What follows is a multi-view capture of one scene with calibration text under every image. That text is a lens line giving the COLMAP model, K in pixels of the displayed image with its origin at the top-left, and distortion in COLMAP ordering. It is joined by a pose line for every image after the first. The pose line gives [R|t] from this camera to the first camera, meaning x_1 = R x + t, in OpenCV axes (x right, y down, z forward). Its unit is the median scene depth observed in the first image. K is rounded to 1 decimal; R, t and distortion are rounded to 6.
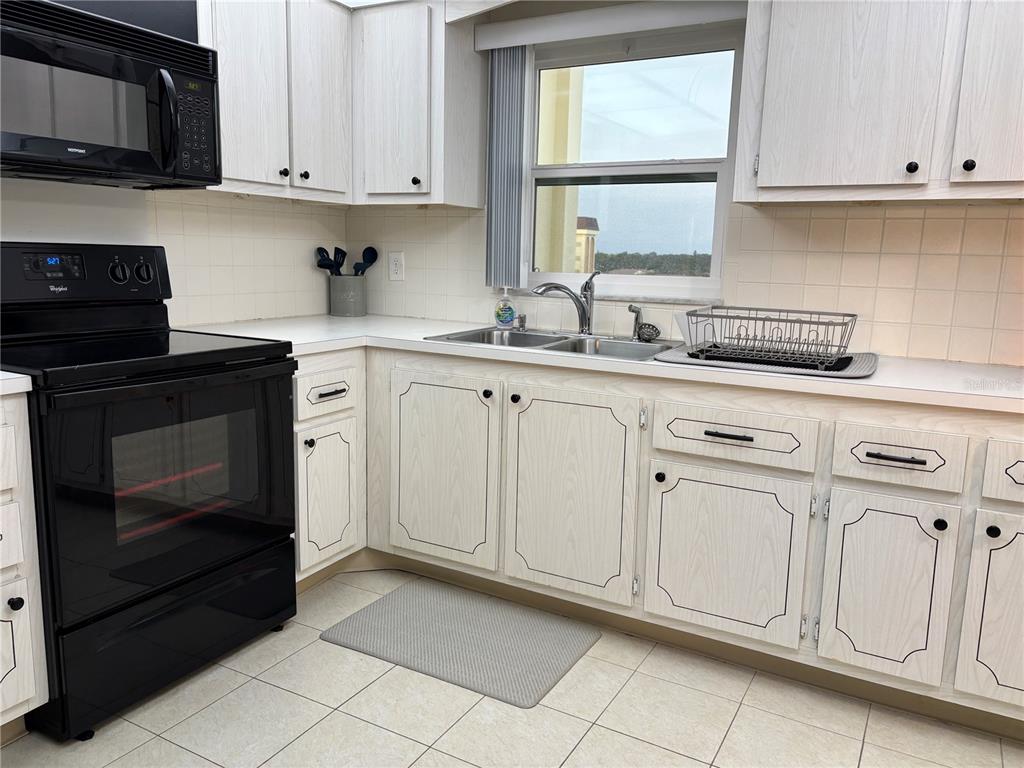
lens RADIAL K [[776.0, 0, 510.2], [0, 776.0, 379.1], [0, 0, 1]] dist [0.072836, -0.065616]
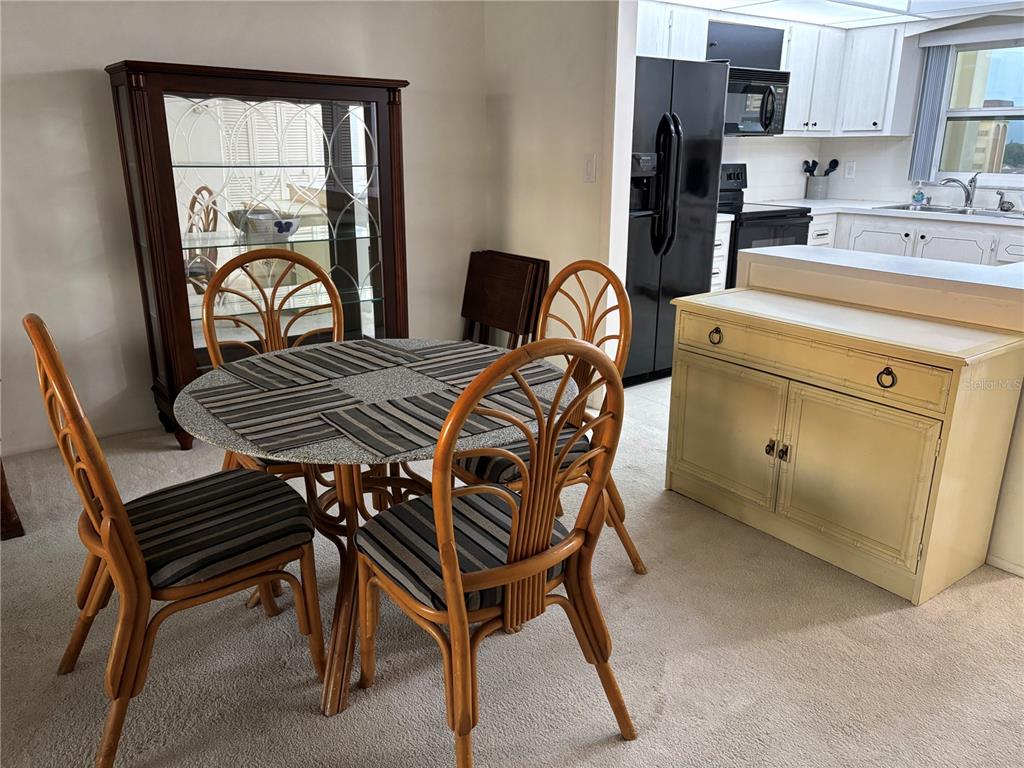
lens RADIAL K [[775.2, 0, 525.5], [0, 775.2, 382.5], [0, 0, 1]] dist [0.102369, -0.103222]
pose [[0.913541, 0.100255, -0.394198, -0.083137], [-0.050419, 0.989585, 0.134833, 0.164357], [0.403609, -0.103300, 0.909081, -1.261529]]
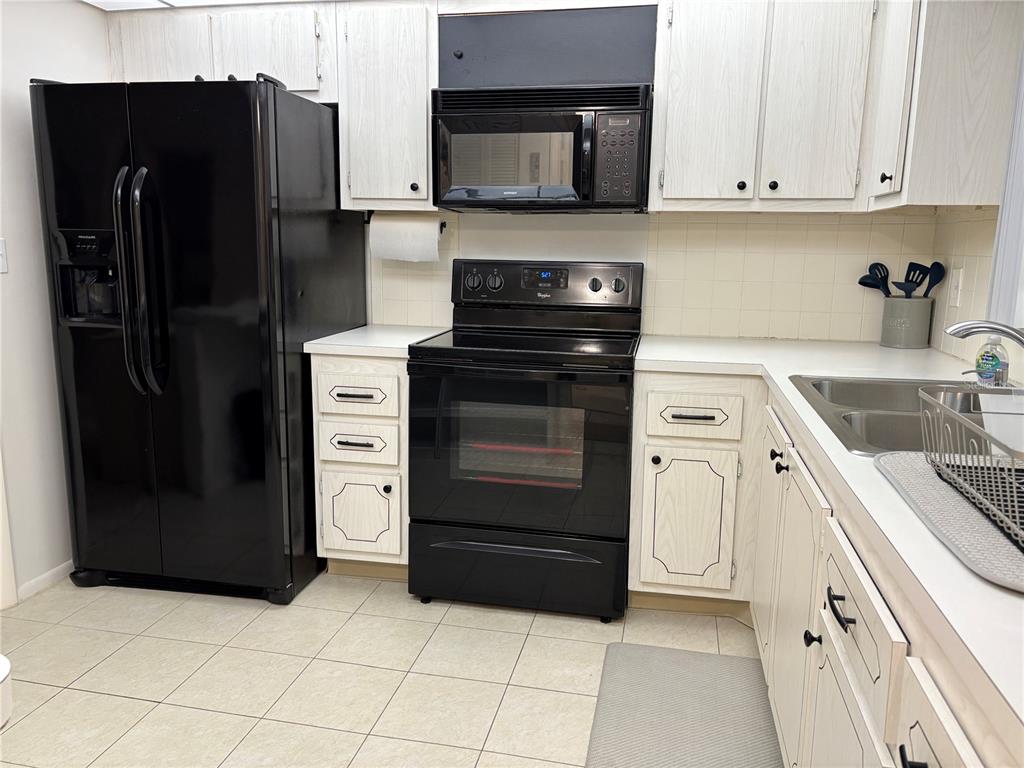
lens RADIAL K [[775.2, 0, 525.5], [0, 775.2, 382.5], [0, 0, 1]] dist [0.102369, -0.103222]
pose [[0.299748, 0.150048, -0.942145, 0.593604], [-0.161750, 0.981250, 0.104815, -0.088672], [0.940206, 0.120974, 0.318398, 0.492811]]
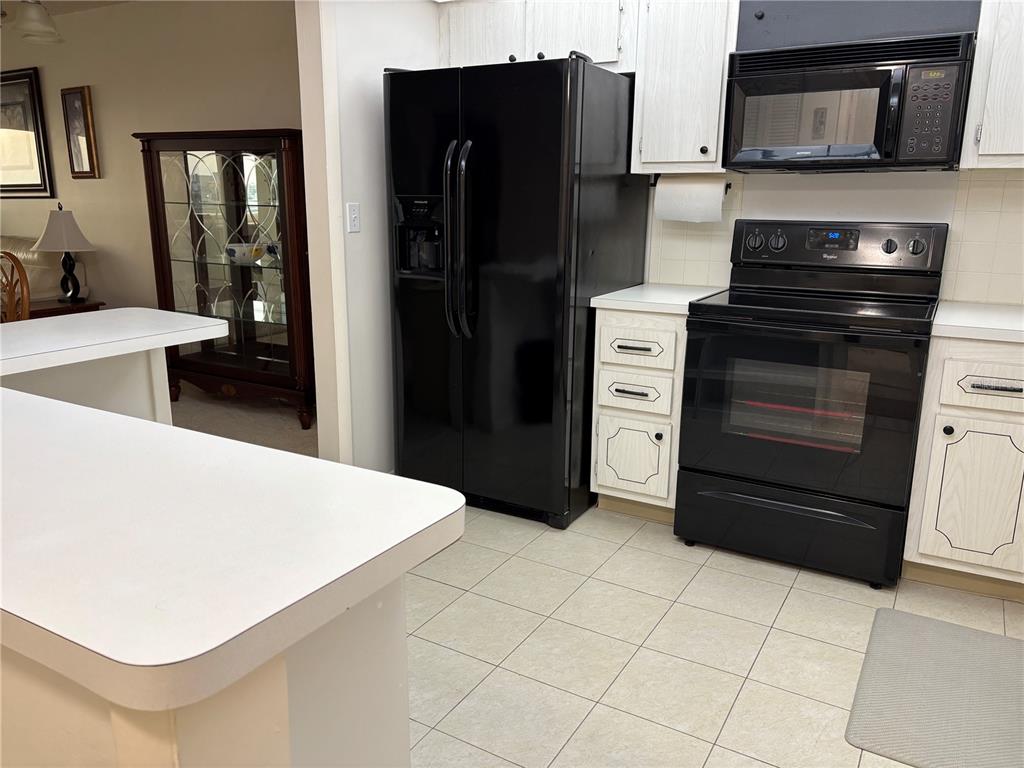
lens RADIAL K [[774.3, 0, 520.5], [0, 774.3, 382.6], [0, 0, 1]] dist [0.060609, -0.060053]
pose [[-0.019280, 0.204260, -0.978727, 0.658677], [-0.173820, 0.963317, 0.204468, -0.076883], [0.984589, 0.174064, 0.016931, 0.437741]]
